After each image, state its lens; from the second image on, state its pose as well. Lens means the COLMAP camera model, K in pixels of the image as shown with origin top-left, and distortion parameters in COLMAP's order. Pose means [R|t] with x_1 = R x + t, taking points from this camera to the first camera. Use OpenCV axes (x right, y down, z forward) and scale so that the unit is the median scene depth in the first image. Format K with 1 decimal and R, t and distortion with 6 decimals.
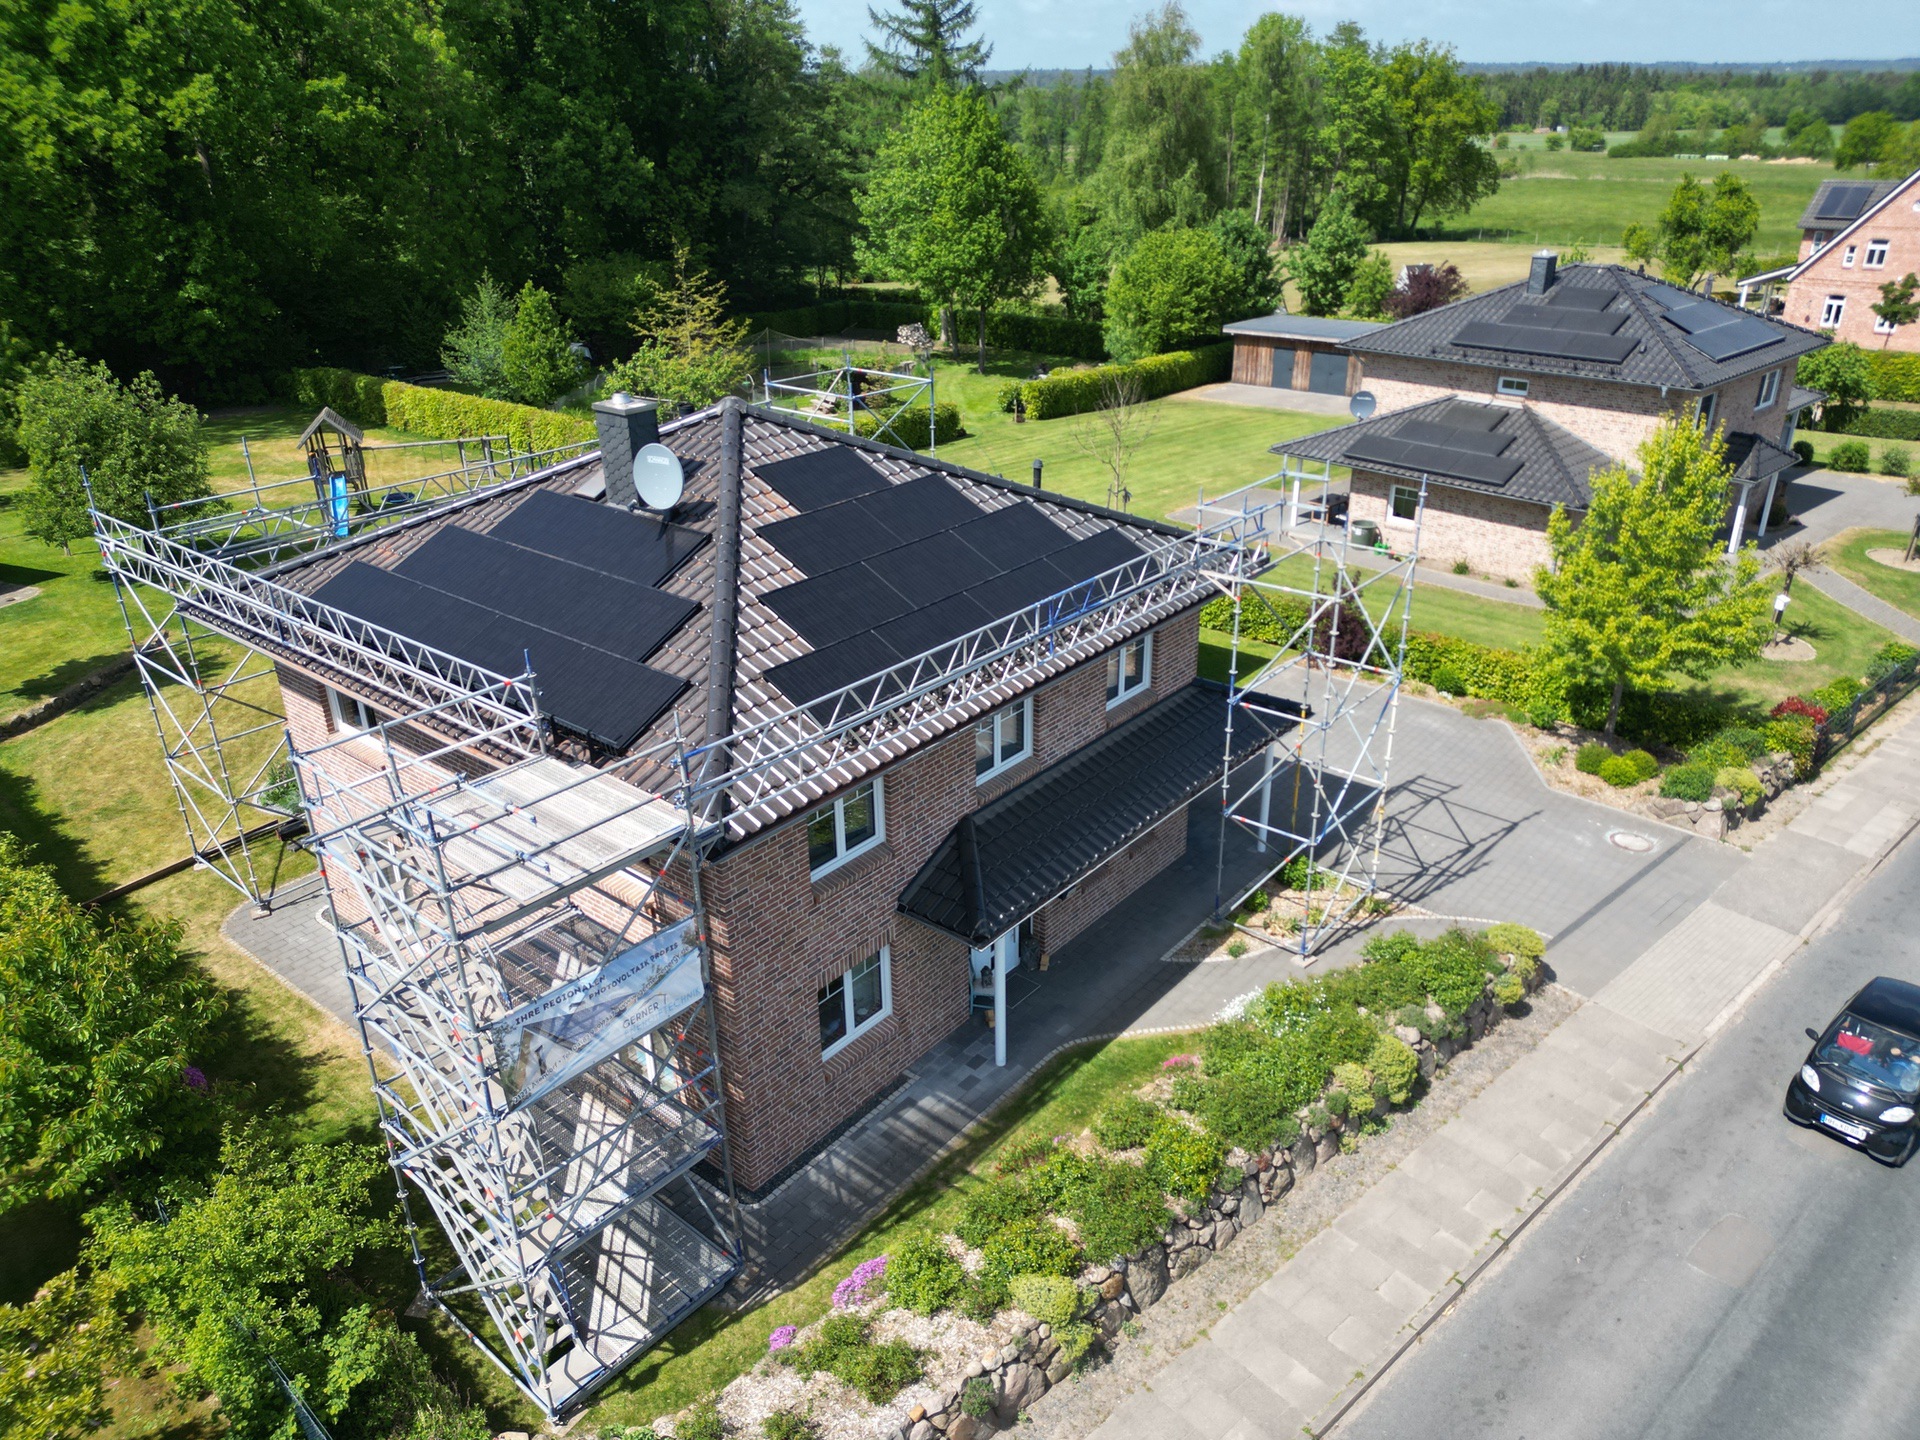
lens RADIAL K [[1339.1, 0, 964.8], [0, 1339.1, 721.3], [0, 0, 1]] dist [0.061972, -0.051824]
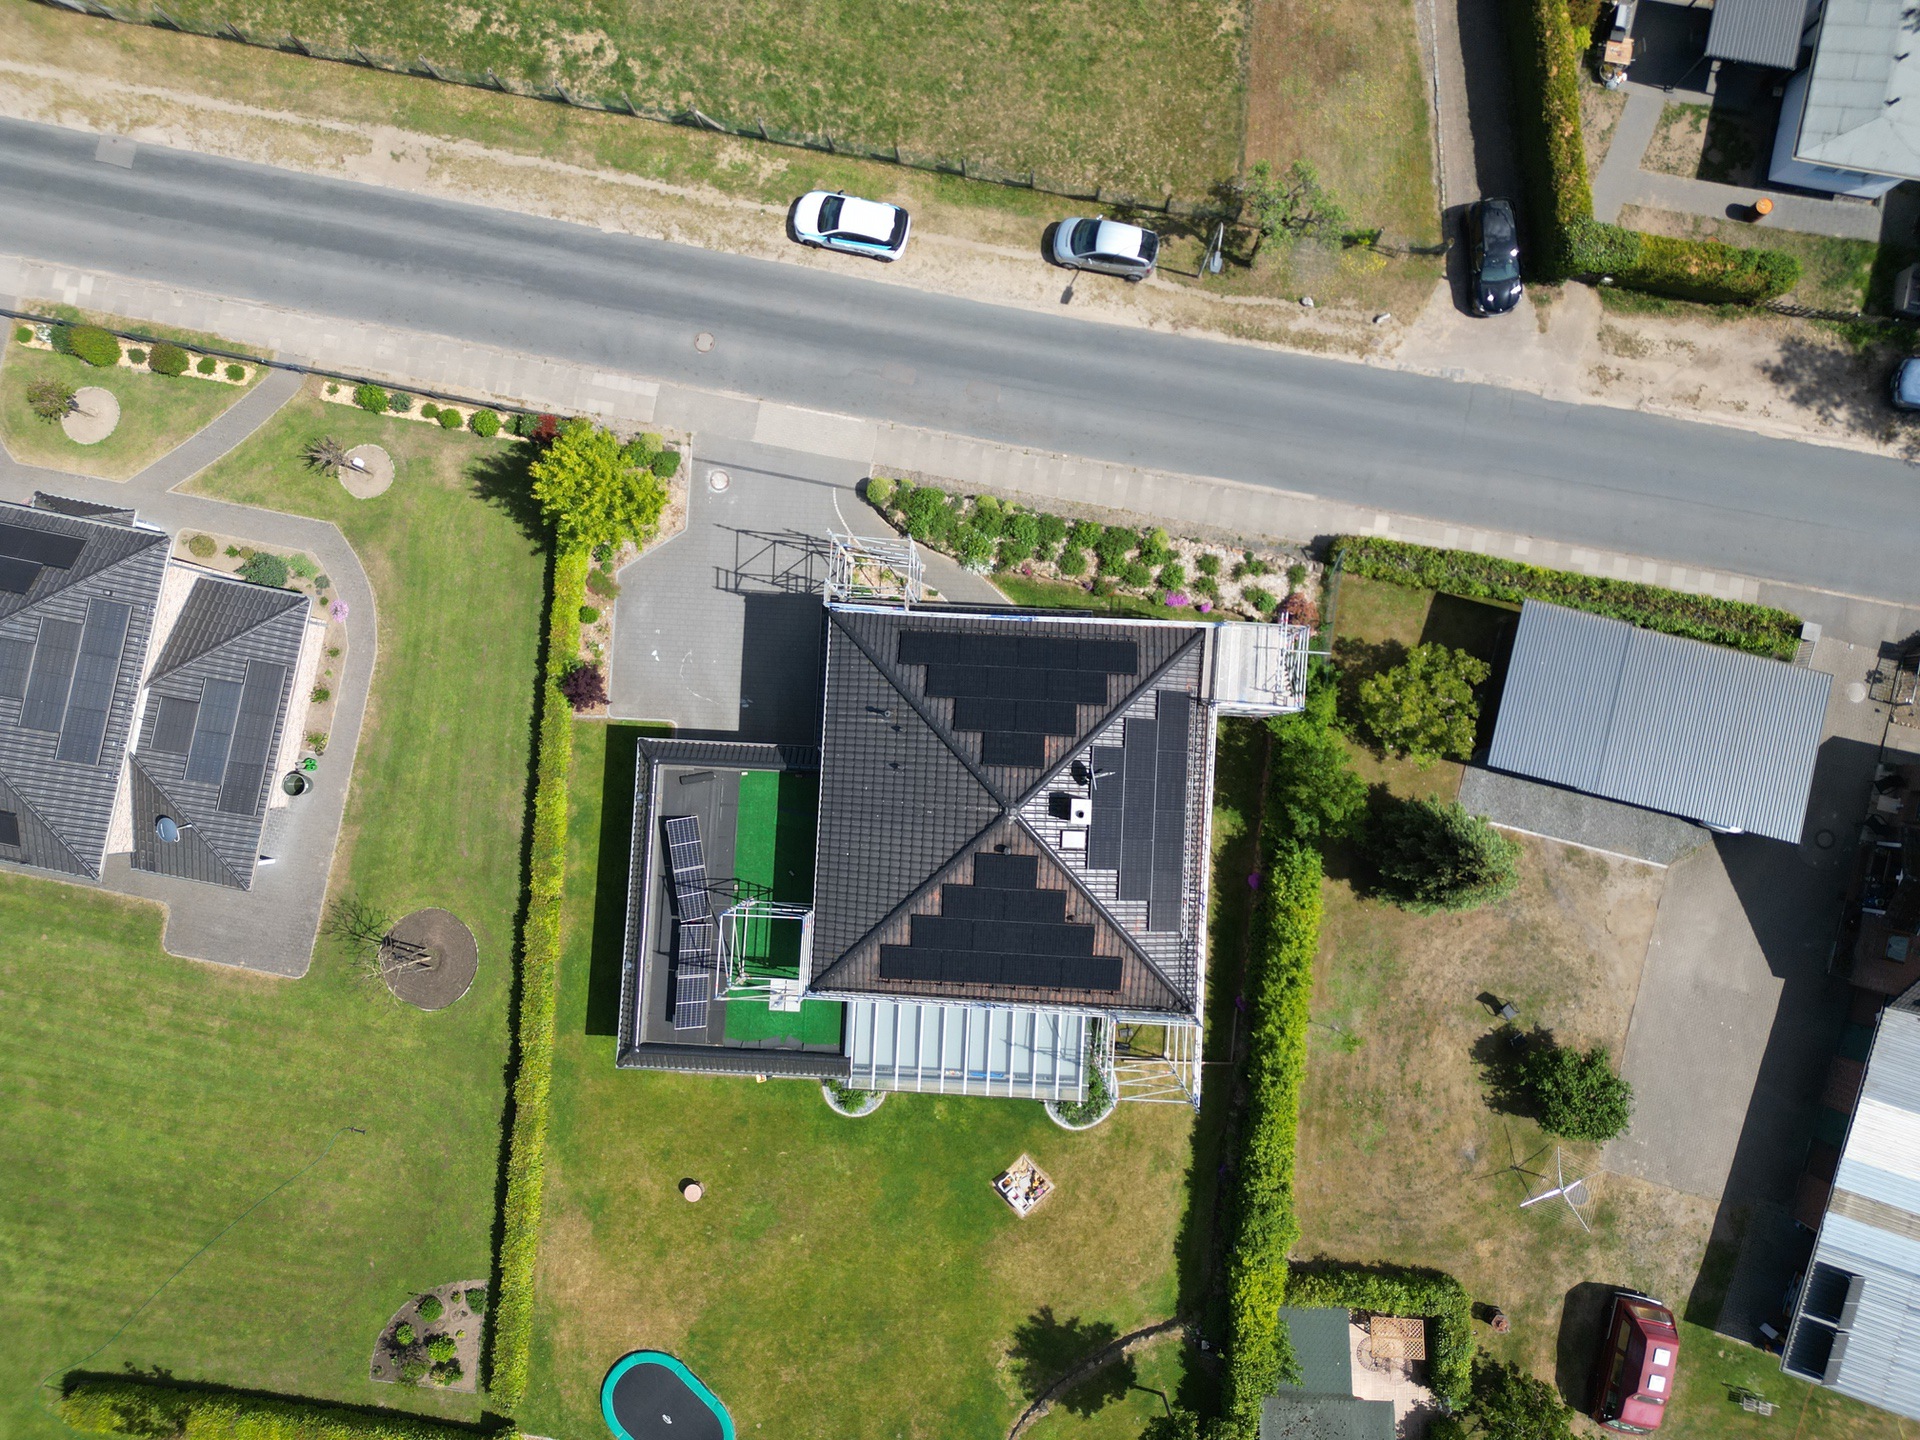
lens RADIAL K [[1339.1, 0, 963.8], [0, 1339.1, 712.8], [0, 0, 1]] dist [0.061972, -0.051824]
pose [[-0.597395, -0.800014, 0.055645, -0.096417], [0.359896, -0.205445, 0.910092, -1.589208], [-0.716655, 0.563710, 0.410654, 0.131301]]
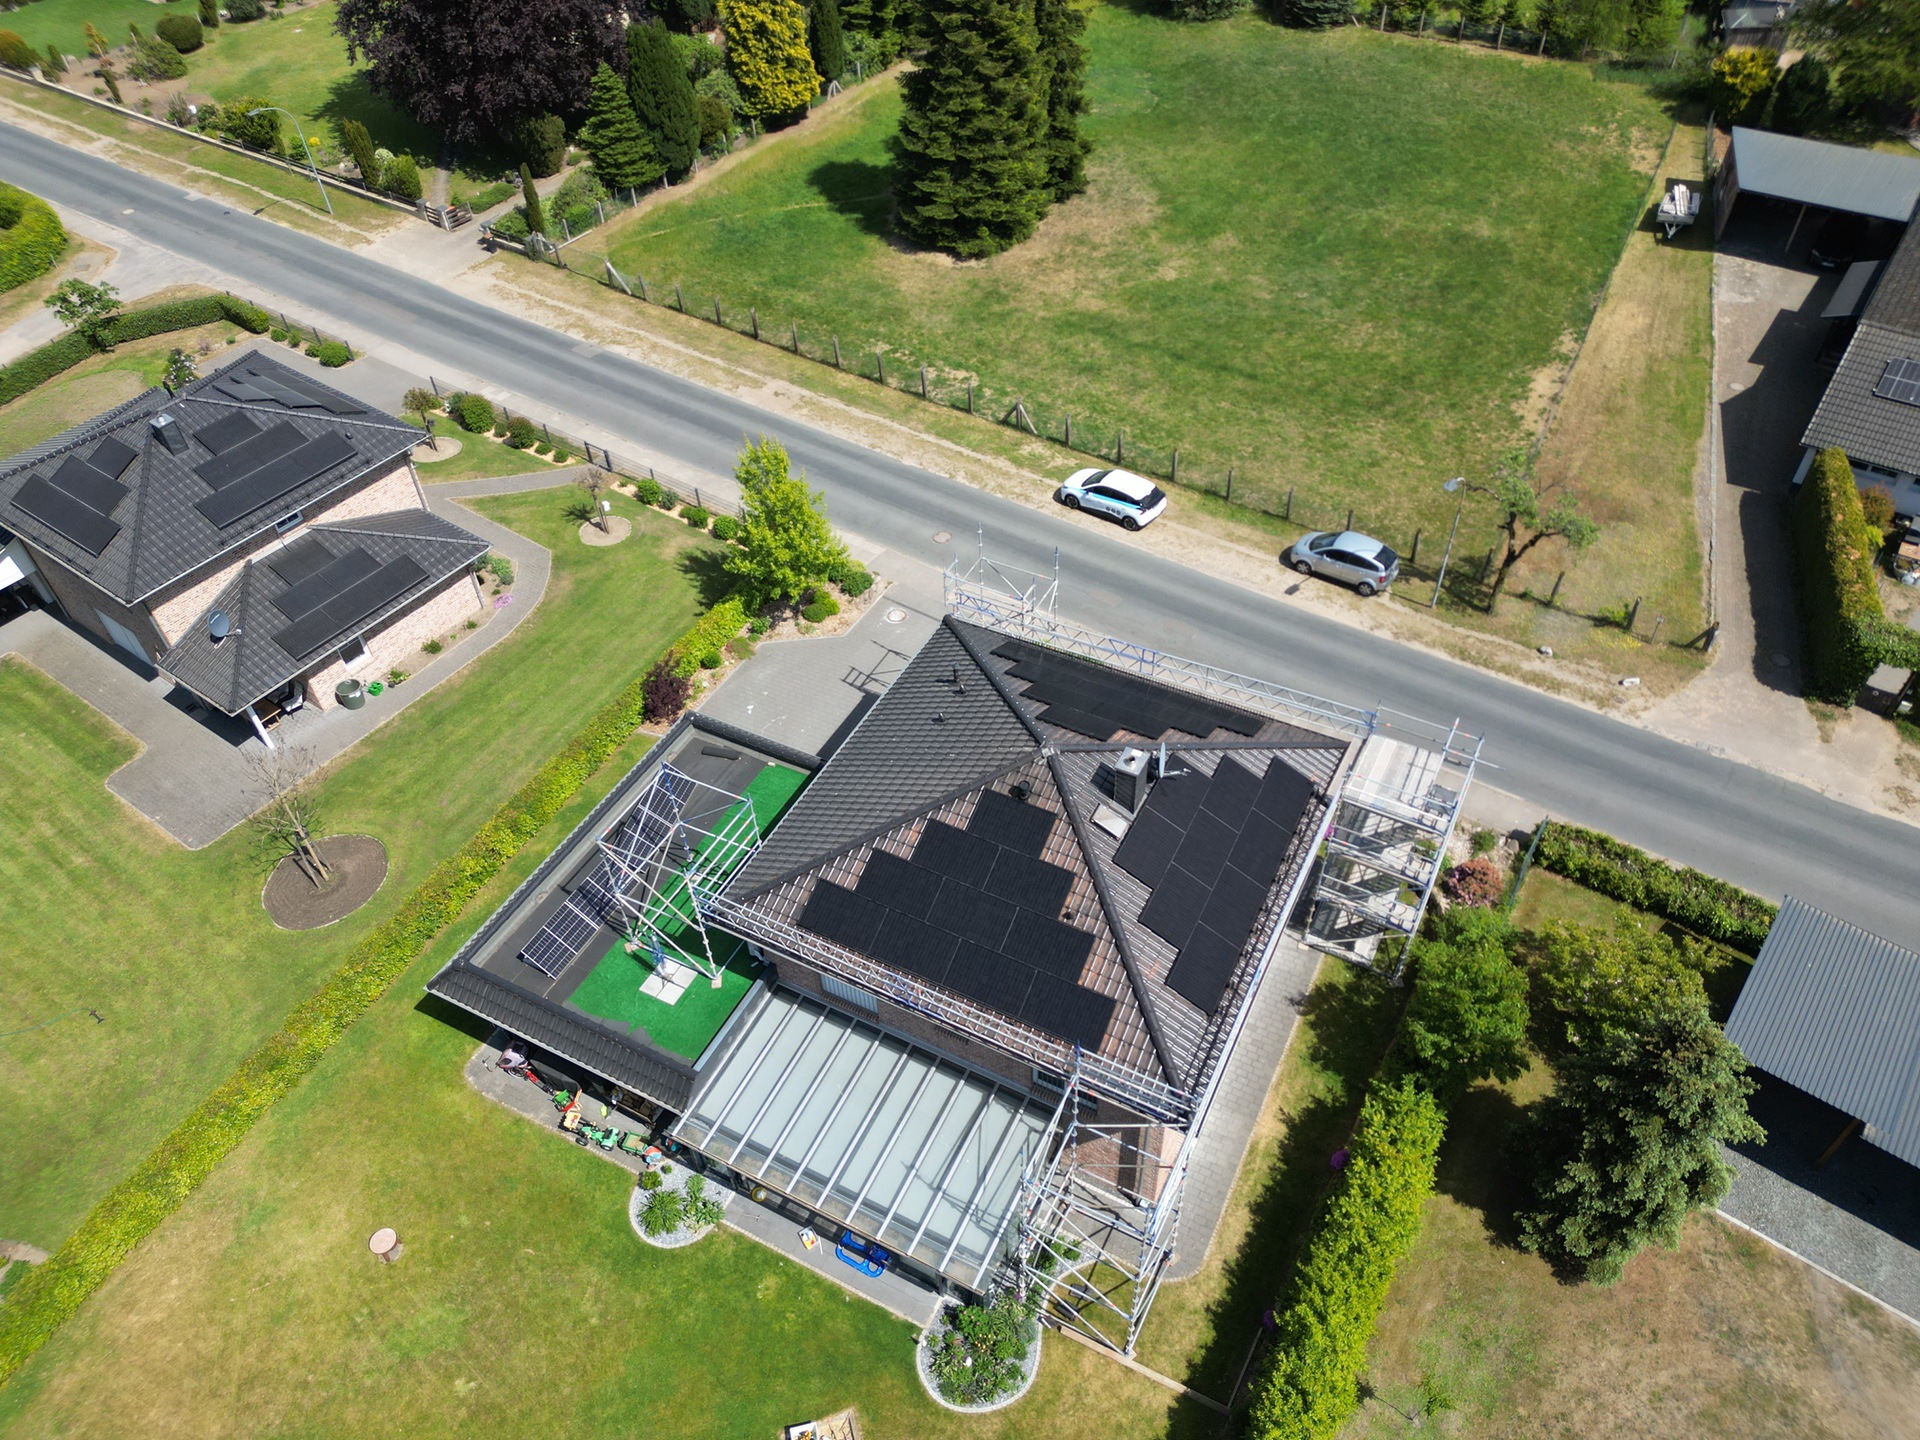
lens RADIAL K [[1339.1, 0, 965.9], [0, 1339.1, 714.8], [0, 0, 1]] dist [0.061972, -0.051824]
pose [[-0.211145, -0.669567, 0.712108, -0.967086], [0.437075, 0.586966, 0.681496, -1.064432], [-0.874290, 0.455139, 0.168716, 0.638506]]
